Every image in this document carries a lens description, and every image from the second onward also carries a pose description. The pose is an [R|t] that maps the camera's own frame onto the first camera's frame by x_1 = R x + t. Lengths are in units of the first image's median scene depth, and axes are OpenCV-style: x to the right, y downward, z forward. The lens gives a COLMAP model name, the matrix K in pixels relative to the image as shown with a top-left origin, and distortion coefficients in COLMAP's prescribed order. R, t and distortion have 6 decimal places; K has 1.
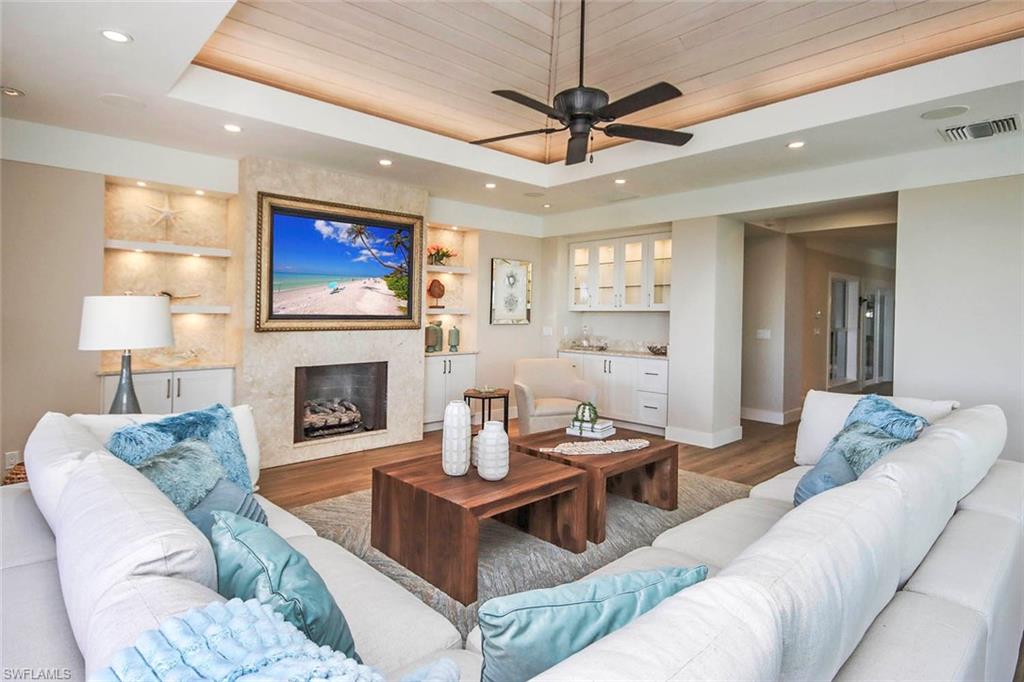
lens RADIAL K [[540.1, 0, 530.9], [0, 540.1, 311.2], [0, 0, 1]] dist [0.013192, -0.000008]
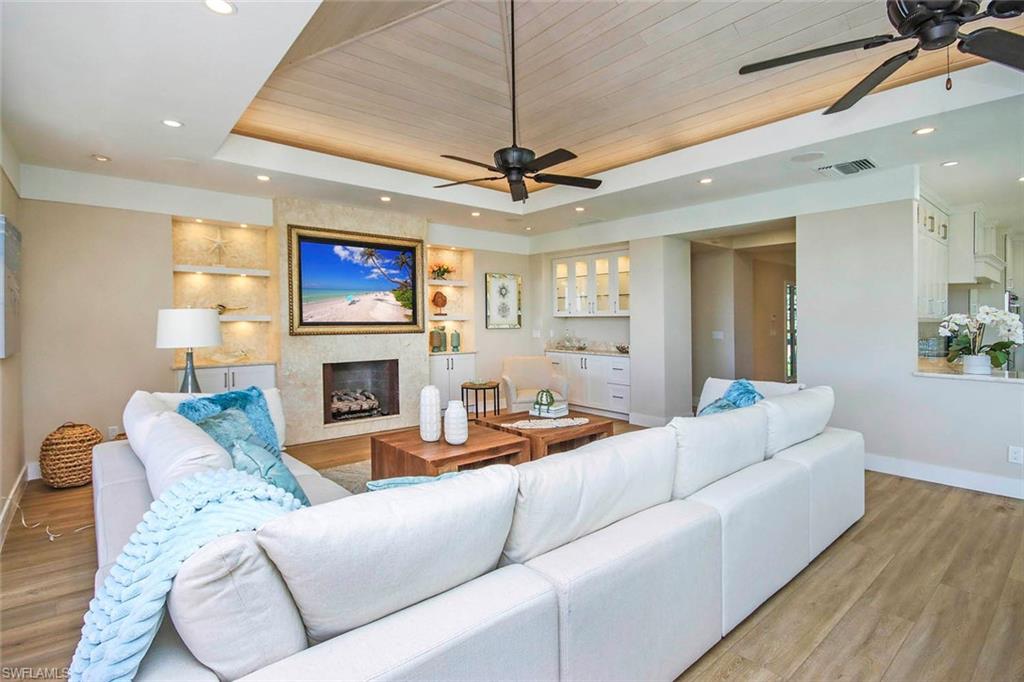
lens RADIAL K [[492.1, 0, 526.8], [0, 492.1, 338.7], [0, 0, 1]] dist [0.001878, 0.000183]
pose [[0.998558, -0.006394, -0.053296, 0.101780], [0.008718, 0.999017, 0.043474, 0.000031], [0.052966, -0.043876, 0.997632, -0.114302]]
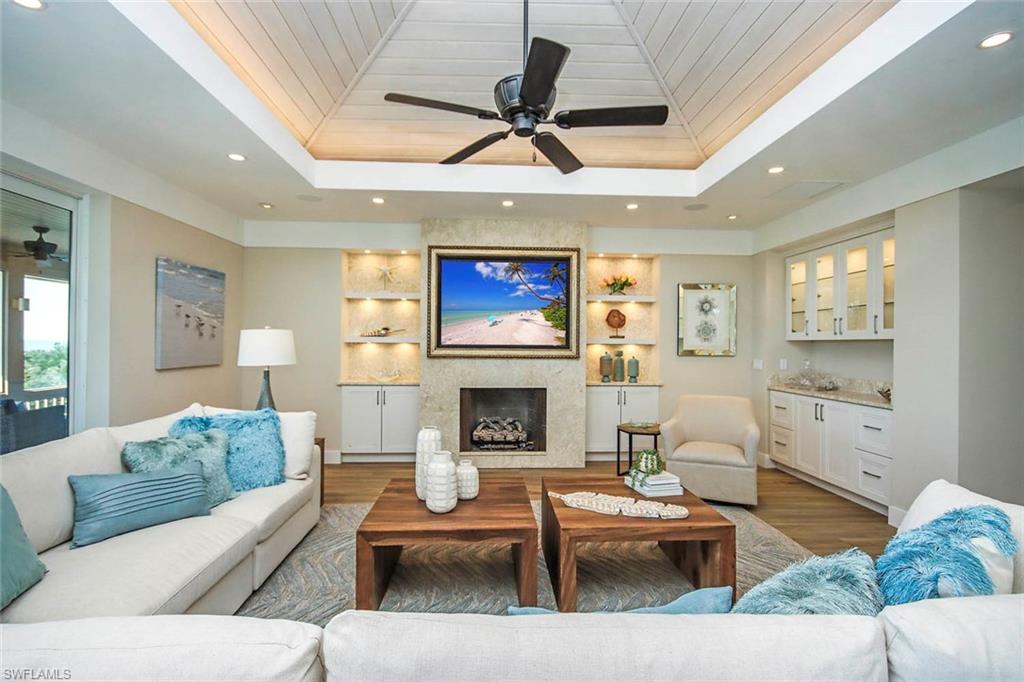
lens RADIAL K [[494.6, 0, 512.0], [0, 494.6, 341.0], [0, 0, 1]] dist [-0.017237, 0.000192]
pose [[0.758805, -0.005877, -0.651292, 0.350796], [0.001481, 0.999972, -0.007298, 0.007570], [0.651316, 0.004574, 0.758793, 0.240572]]
